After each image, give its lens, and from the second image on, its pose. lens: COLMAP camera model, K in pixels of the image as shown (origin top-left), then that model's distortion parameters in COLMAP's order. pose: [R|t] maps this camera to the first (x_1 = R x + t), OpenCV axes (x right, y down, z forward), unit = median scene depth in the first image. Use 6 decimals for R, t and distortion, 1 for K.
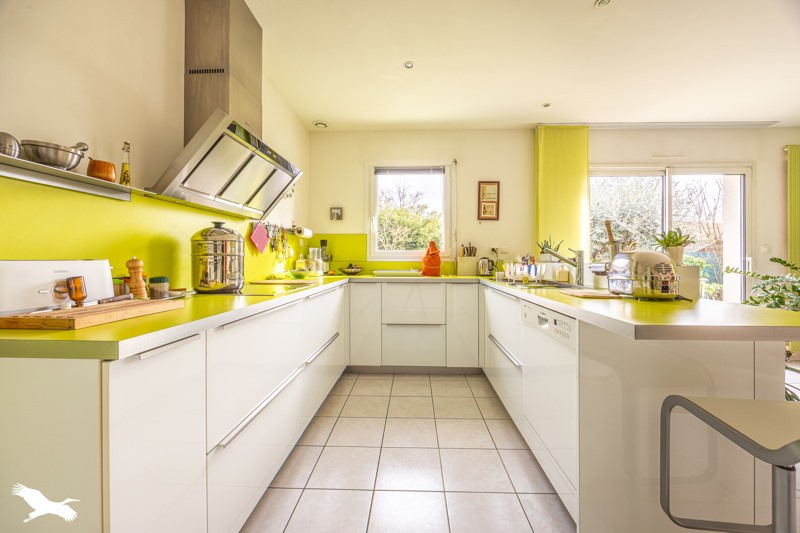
lens RADIAL K [[312.8, 0, 401.0], [0, 312.8, 254.8], [0, 0, 1]] dist [-0.000204, -0.000073]
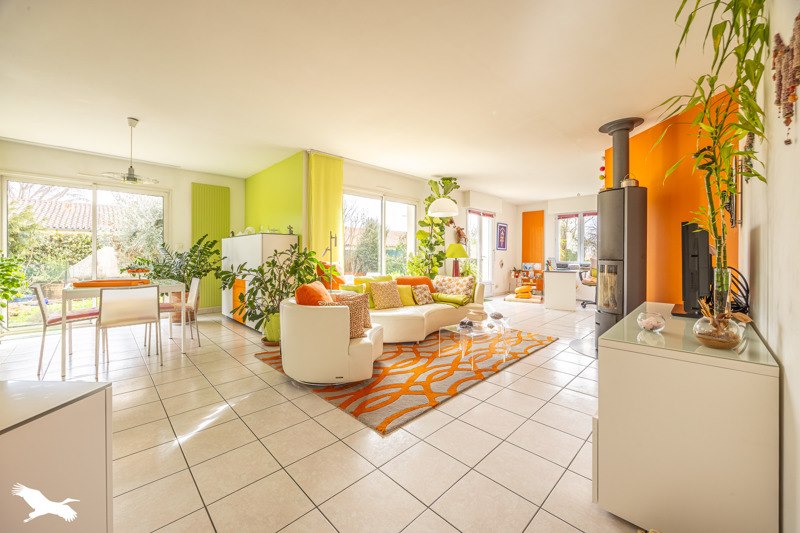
lens RADIAL K [[312.8, 0, 401.0], [0, 312.8, 254.8], [0, 0, 1]] dist [-0.000204, -0.000073]
pose [[0.690598, 0.000634, 0.723238, 0.799794], [-0.013607, 0.999834, 0.012117, -0.006971], [-0.723111, -0.018209, 0.690492, -0.912726]]
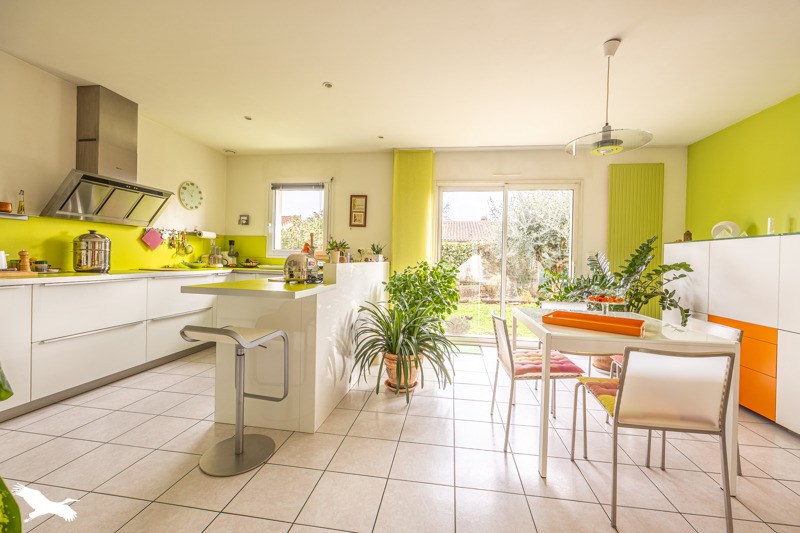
lens RADIAL K [[321.5, 0, 398.8], [0, 321.5, 258.5], [0, 0, 1]] dist [-0.000631, 0.000006]
pose [[0.992617, 0.024558, -0.118780, 0.612838], [-0.022820, 0.999612, 0.015970, -0.008775], [0.119126, -0.013141, 0.992792, -0.253193]]
